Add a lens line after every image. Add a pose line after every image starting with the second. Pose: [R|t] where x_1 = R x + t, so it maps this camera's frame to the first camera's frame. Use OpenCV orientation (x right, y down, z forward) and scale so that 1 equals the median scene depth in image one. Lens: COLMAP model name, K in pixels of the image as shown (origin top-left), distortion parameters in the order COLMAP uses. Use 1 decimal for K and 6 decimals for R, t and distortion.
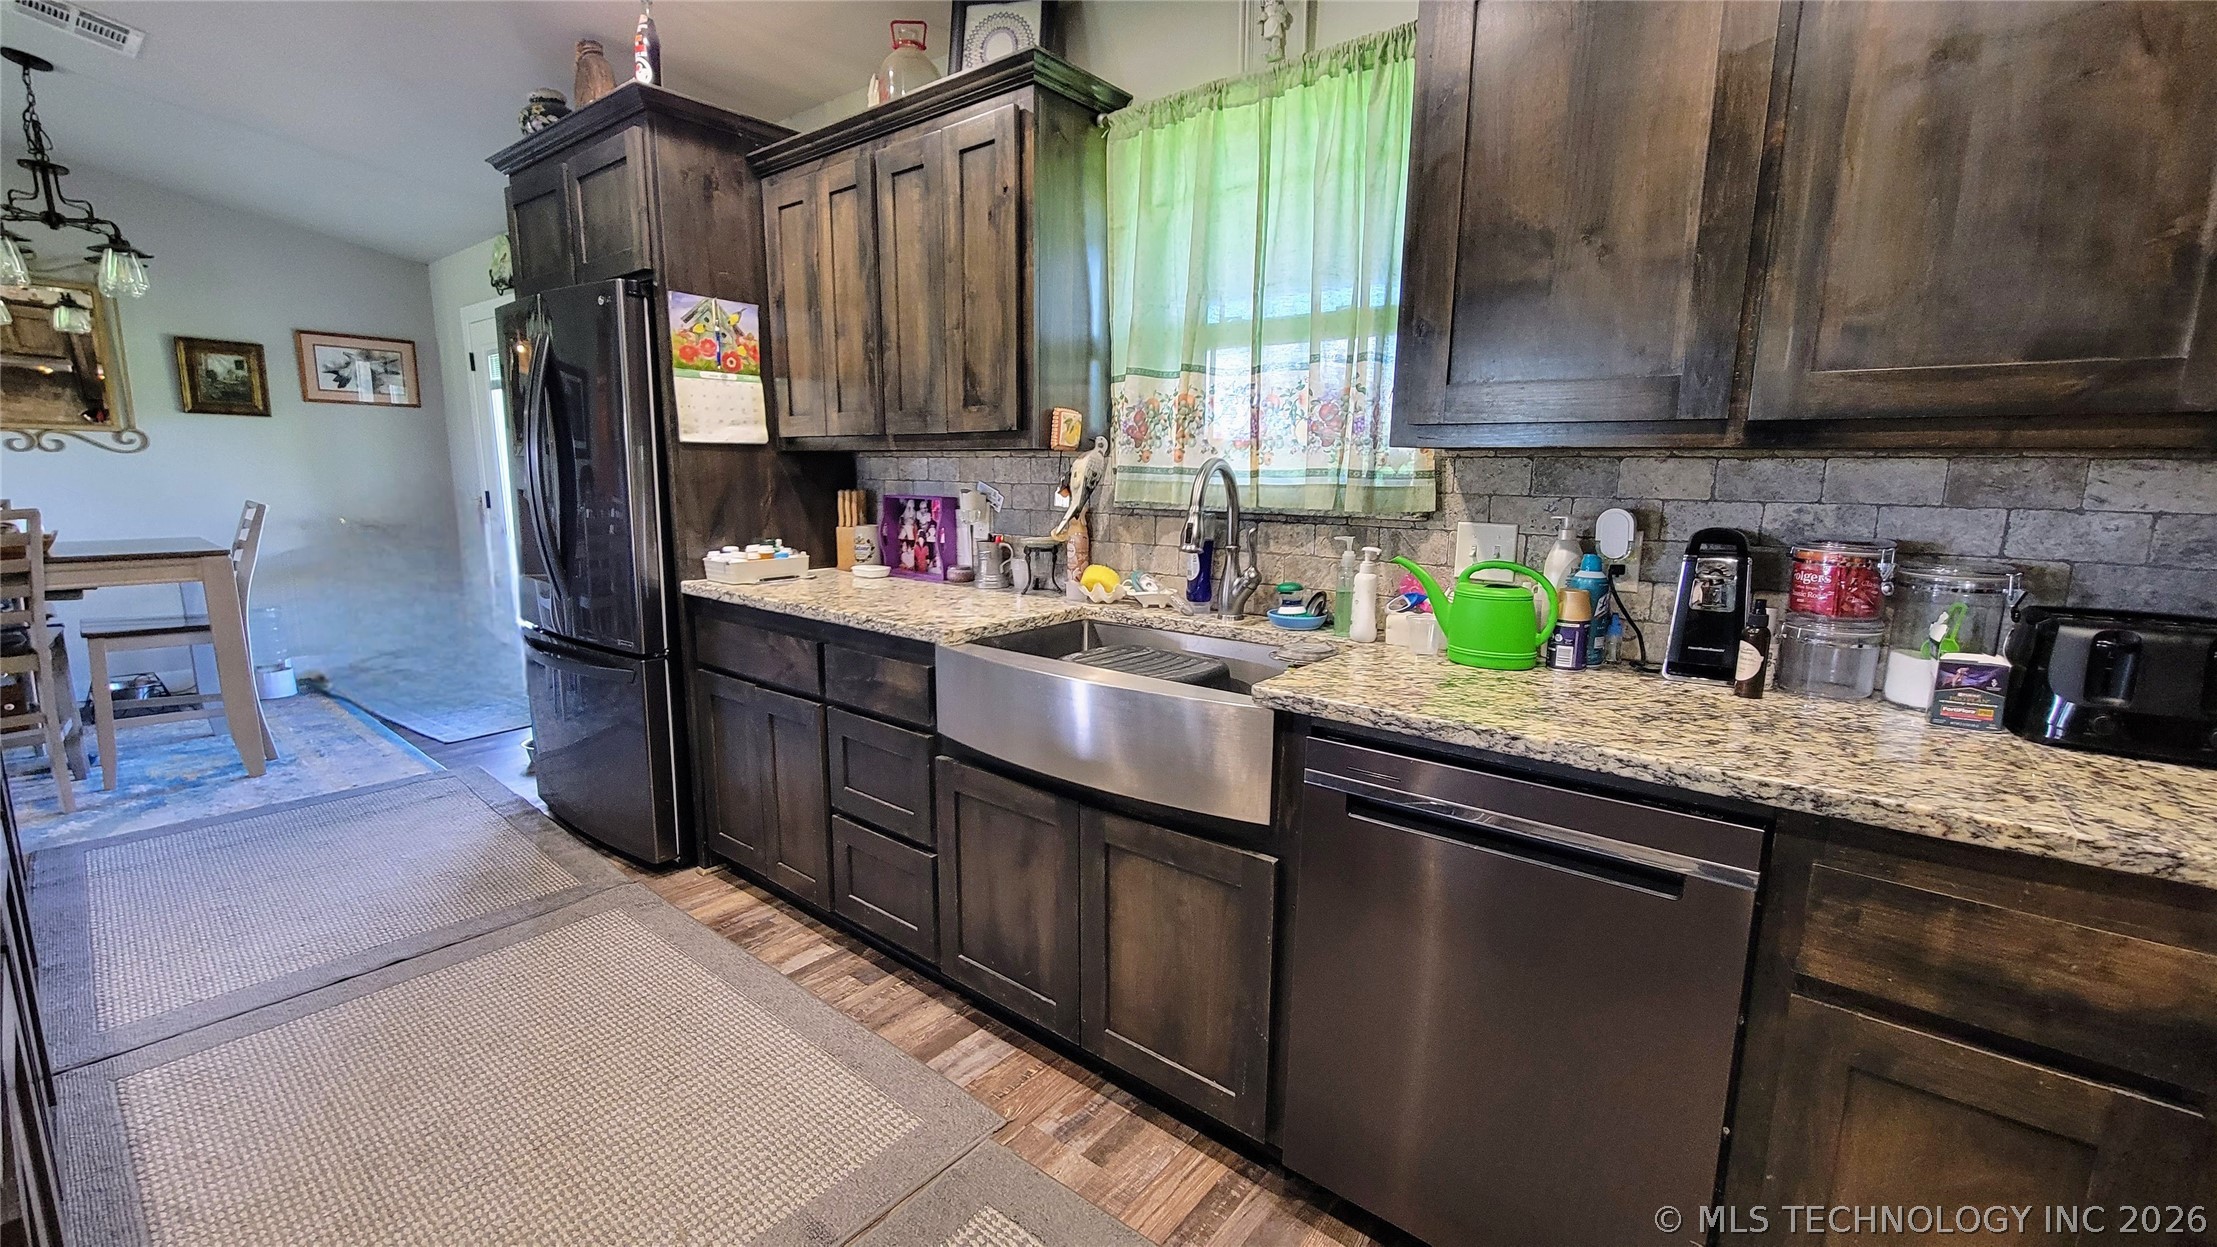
lens RADIAL K [[913.1, 0, 1108.5], [0, 913.1, 623.5], [0, 0, 1]] dist [-0.000022, -0.000014]
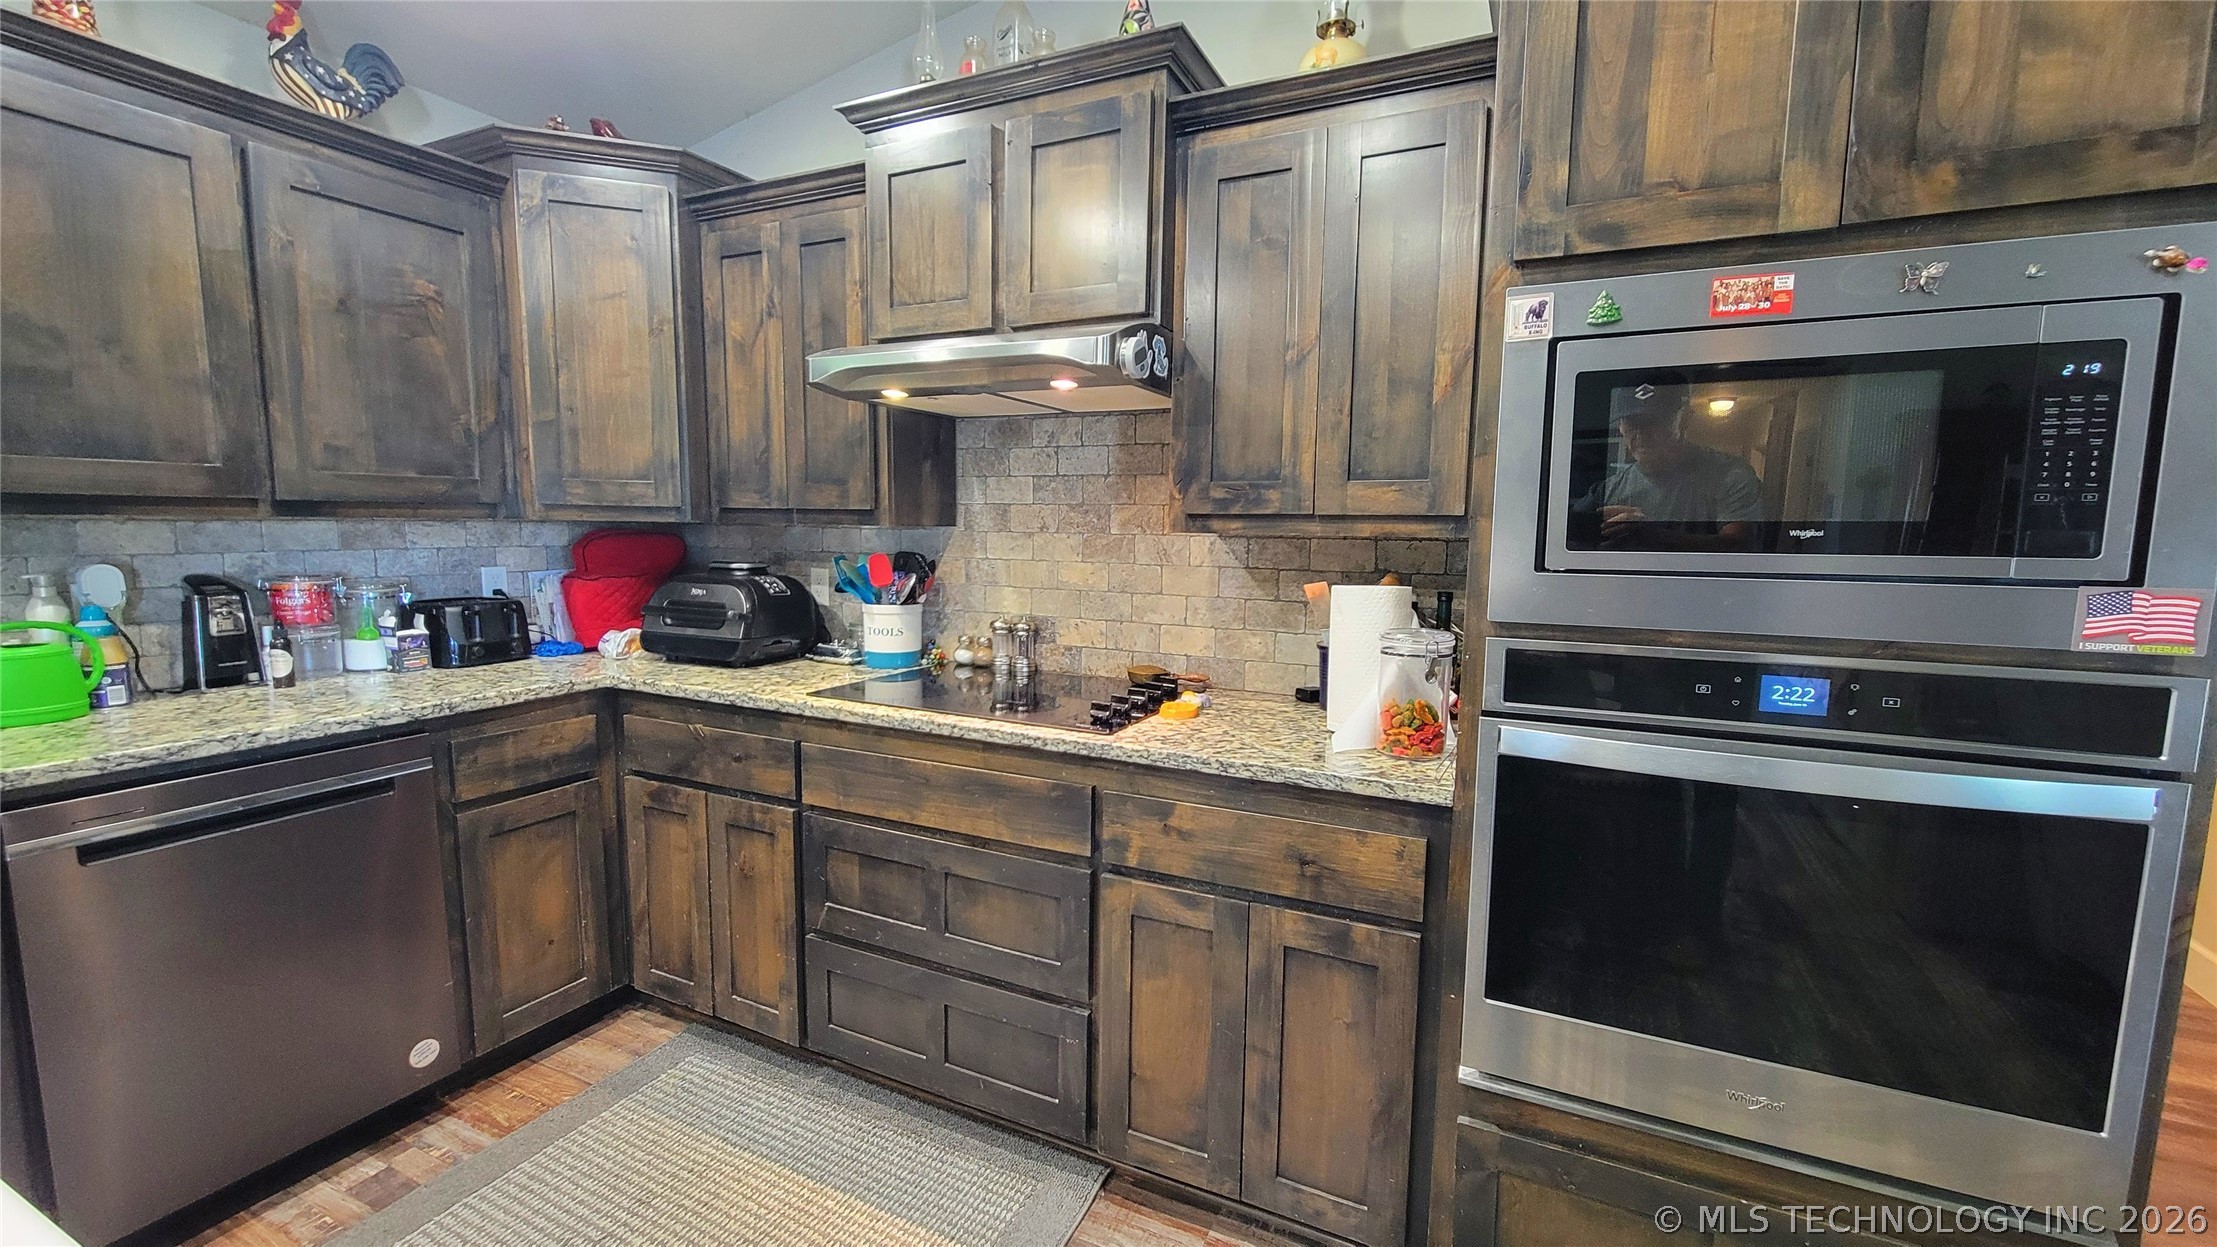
lens RADIAL K [[913.1, 0, 1108.5], [0, 913.1, 623.5], [0, 0, 1]] dist [-0.000022, -0.000014]
pose [[-0.210822, -0.127254, 0.969206, -1.042444], [0.150779, 0.975391, 0.160864, -0.058567], [-0.965826, 0.180050, -0.186447, -0.000253]]
